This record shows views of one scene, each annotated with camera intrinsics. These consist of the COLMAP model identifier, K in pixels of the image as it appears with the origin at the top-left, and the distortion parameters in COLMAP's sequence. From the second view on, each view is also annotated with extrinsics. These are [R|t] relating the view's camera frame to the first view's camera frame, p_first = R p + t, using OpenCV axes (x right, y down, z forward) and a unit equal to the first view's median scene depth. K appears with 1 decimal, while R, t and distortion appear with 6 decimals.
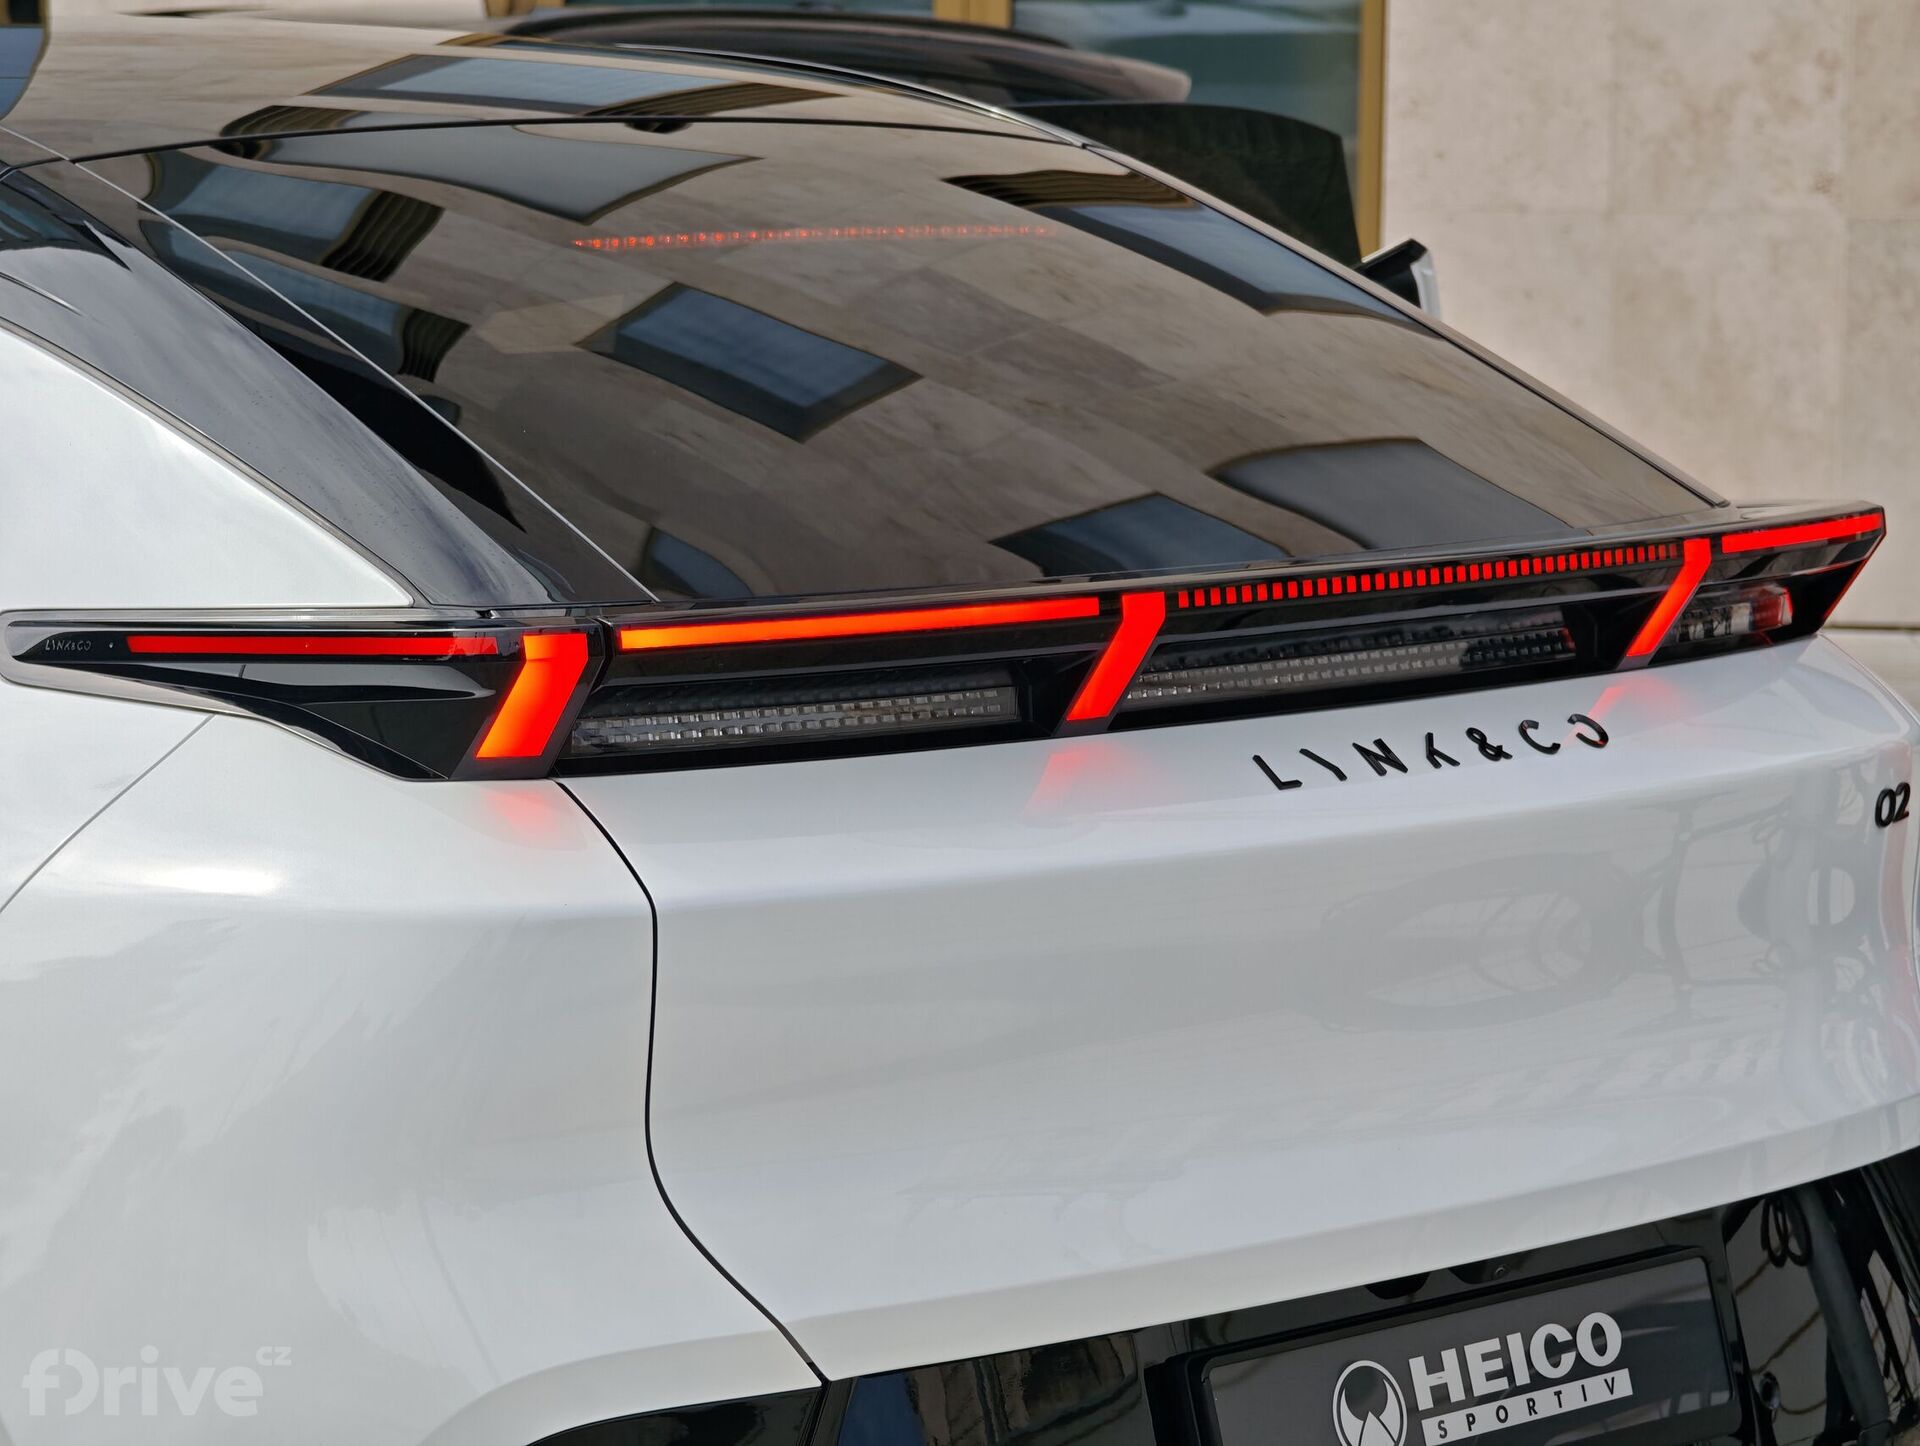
lens RADIAL K [[6055.9, 0, 960.0], [0, 6055.9, 723.0], [0, 0, 1]] dist [0.240890, -0.773364]
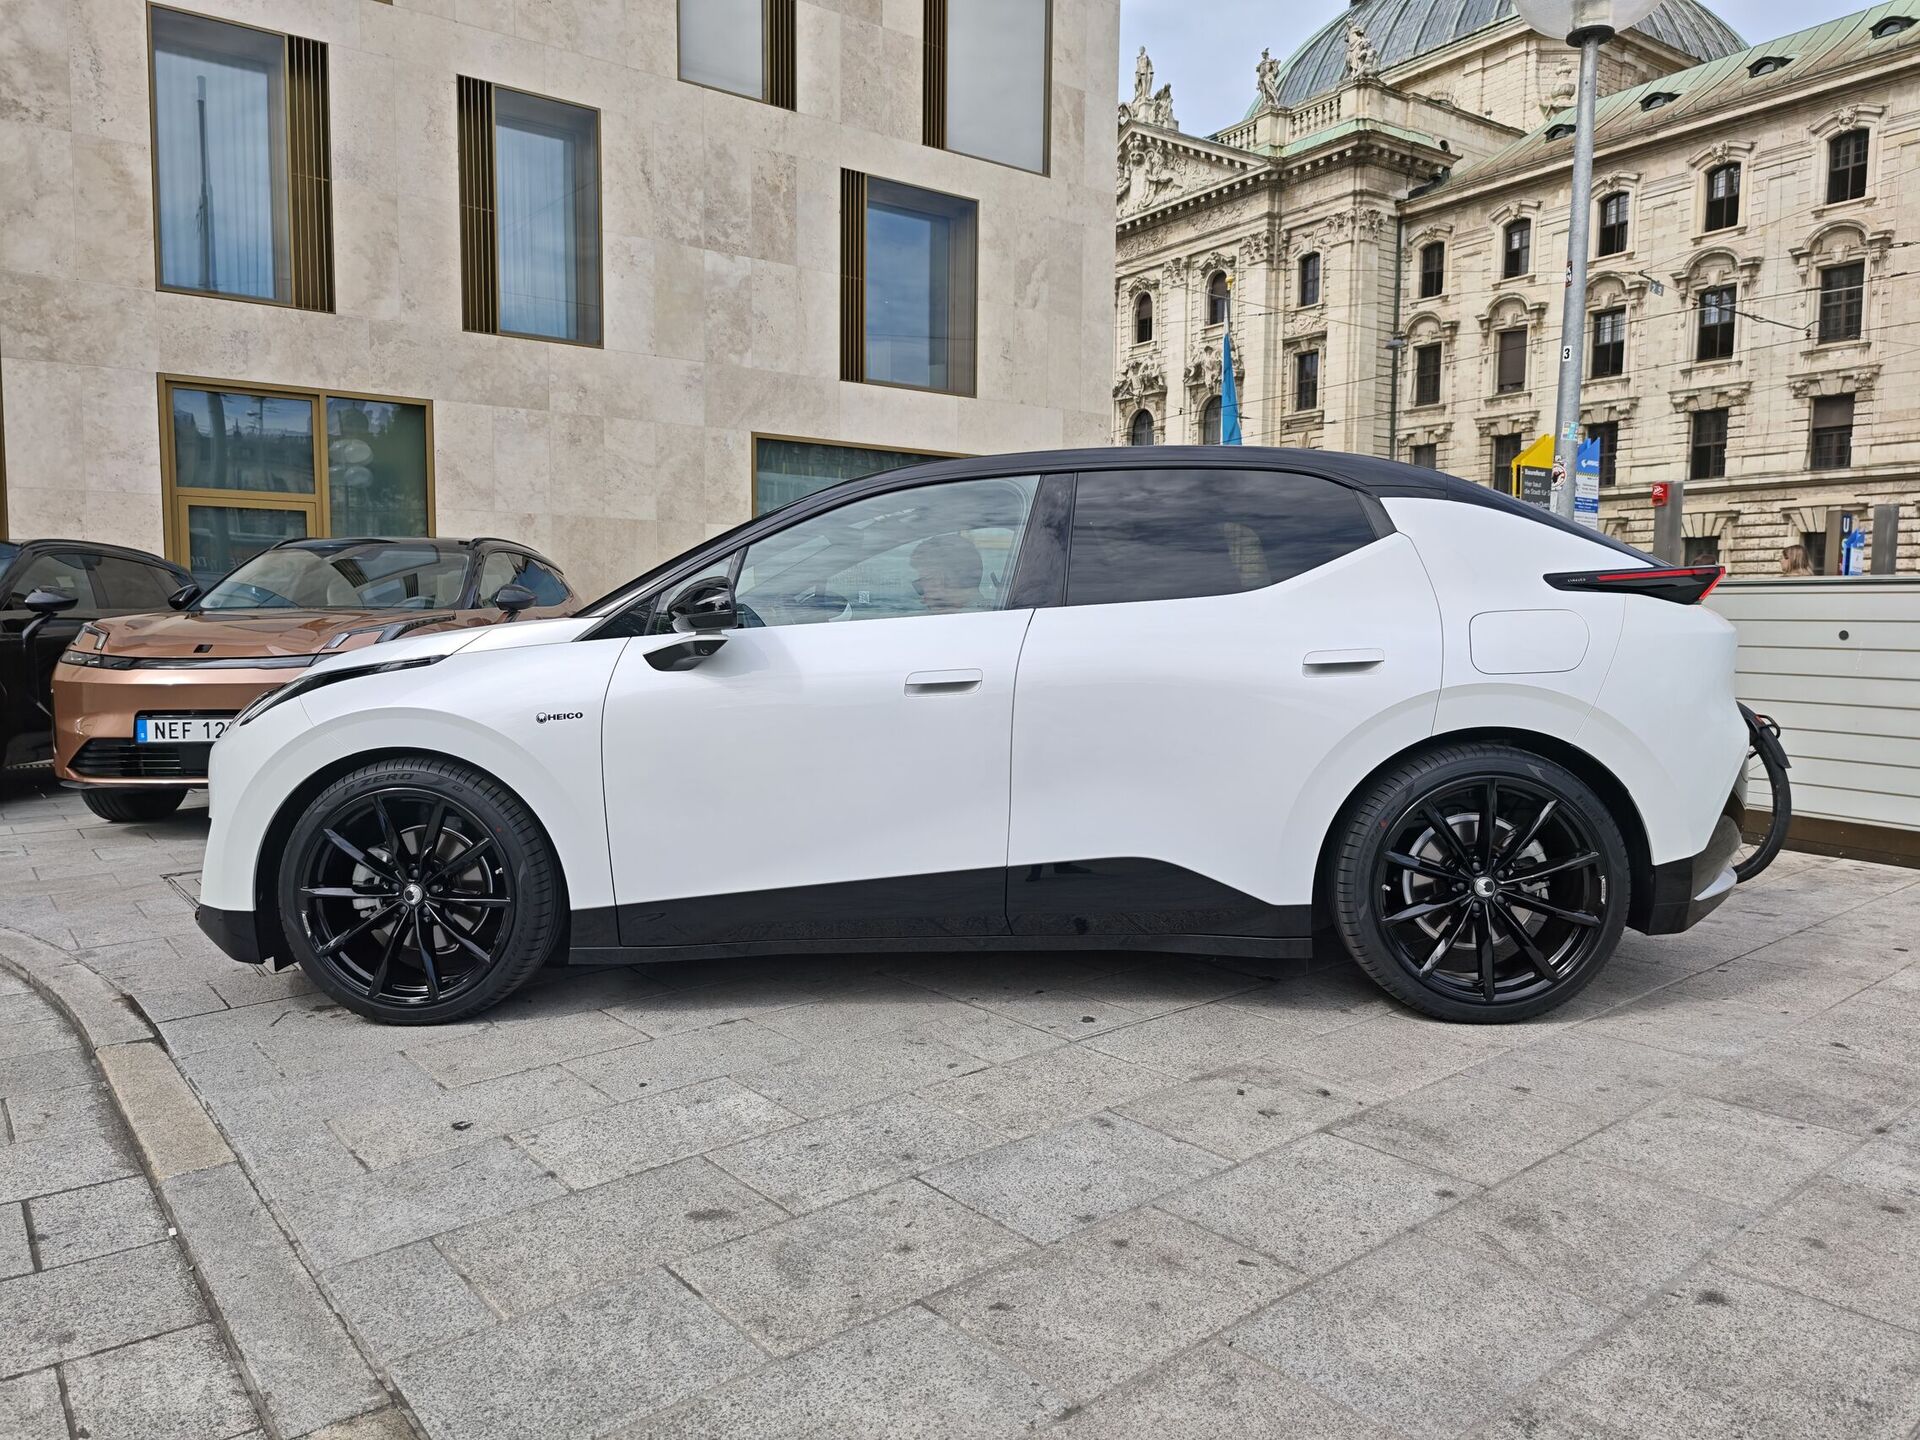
lens RADIAL K [[1300.3, 0, 960.0], [0, 1300.3, 720.0], [0, 0, 1]] dist [0.025862, -0.023082]
pose [[0.751507, -0.057149, 0.657245, -0.961743], [0.078331, 0.996923, -0.002880, 0.047574], [-0.655058, 0.053647, 0.753672, 0.579299]]
